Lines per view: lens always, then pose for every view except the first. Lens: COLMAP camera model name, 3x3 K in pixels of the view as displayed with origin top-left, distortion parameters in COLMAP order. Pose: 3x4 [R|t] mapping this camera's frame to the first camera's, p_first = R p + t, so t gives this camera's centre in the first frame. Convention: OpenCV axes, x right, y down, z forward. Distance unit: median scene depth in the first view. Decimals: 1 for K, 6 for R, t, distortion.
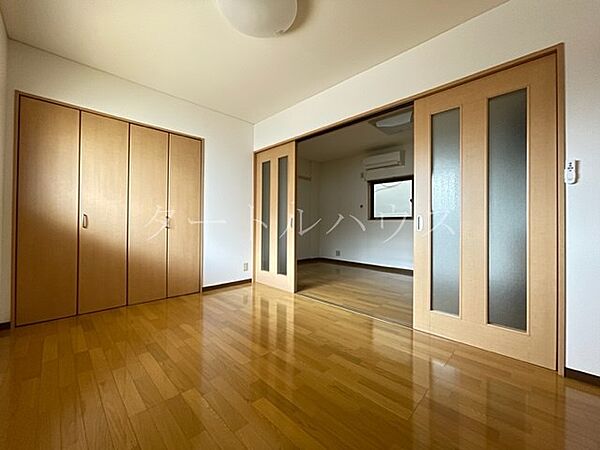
lens RADIAL K [[242.3, 0, 296.4], [0, 242.3, 224.2], [0, 0, 1]] dist [0.000482, -0.004685]
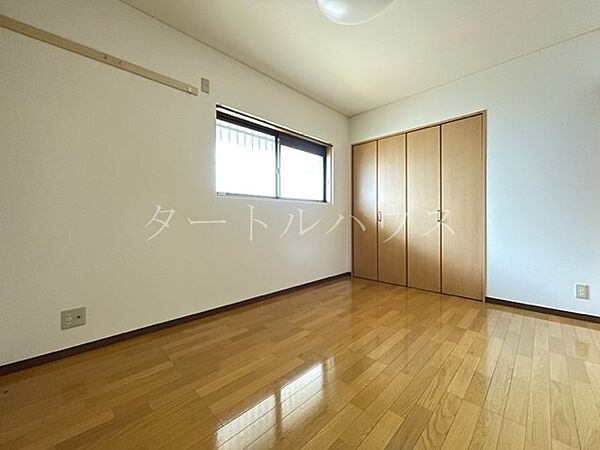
lens RADIAL K [[242.3, 0, 296.4], [0, 242.3, 224.2], [0, 0, 1]] dist [0.000482, -0.004685]
pose [[-0.005597, 0.012555, -0.999906, 0.545460], [0.005299, 0.999908, 0.012526, 0.010855], [0.999970, -0.005228, -0.005663, 0.500896]]
